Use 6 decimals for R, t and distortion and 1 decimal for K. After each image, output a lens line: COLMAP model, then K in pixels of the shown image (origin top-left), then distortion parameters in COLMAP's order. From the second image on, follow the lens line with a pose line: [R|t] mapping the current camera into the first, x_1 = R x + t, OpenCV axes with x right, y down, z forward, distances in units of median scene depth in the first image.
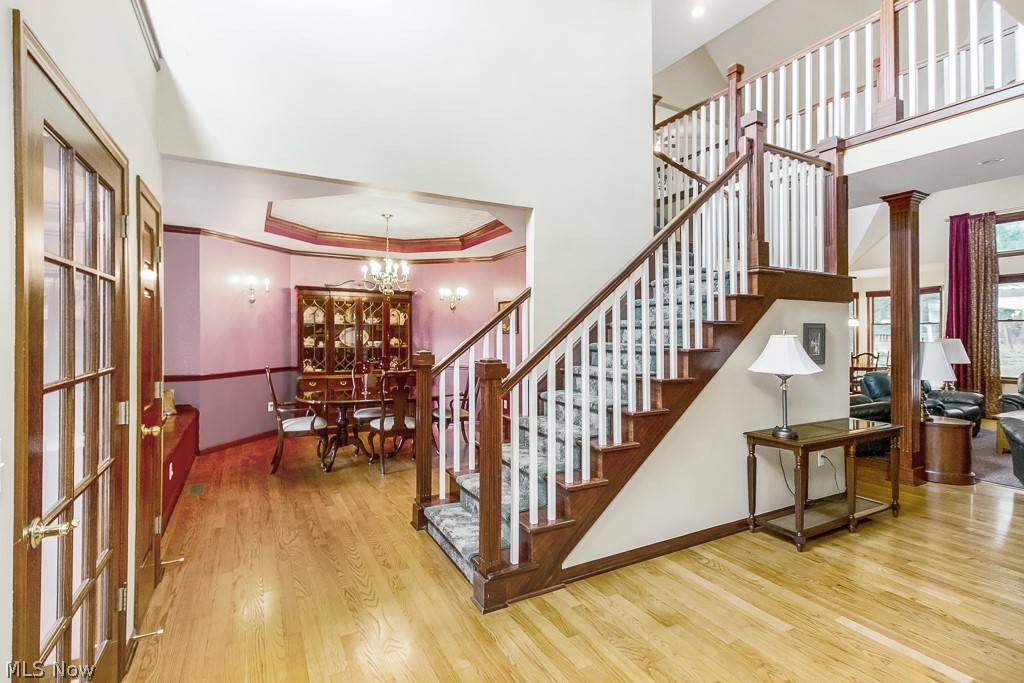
lens RADIAL K [[477.8, 0, 512.0], [0, 477.8, 341.5], [0, 0, 1]] dist [0.001014, -0.000275]
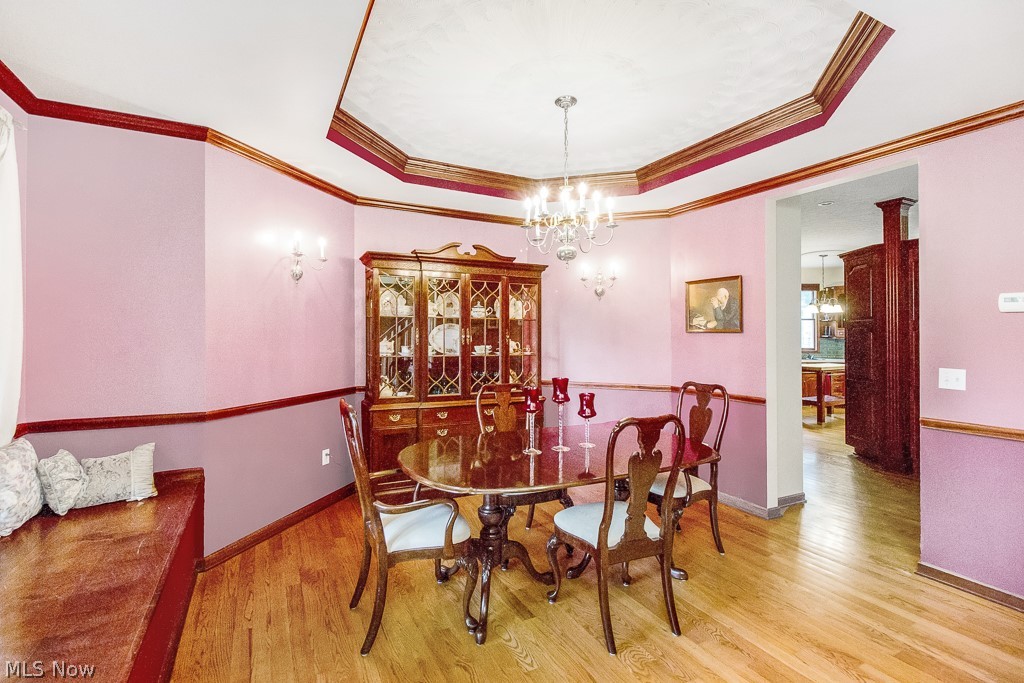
lens RADIAL K [[477.8, 0, 512.0], [0, 477.8, 341.5], [0, 0, 1]] dist [0.001014, -0.000275]
pose [[0.999714, -0.000863, -0.023883, -0.252258], [0.000822, 0.999998, -0.001728, -0.004825], [0.023885, 0.001708, 0.999713, 0.400949]]
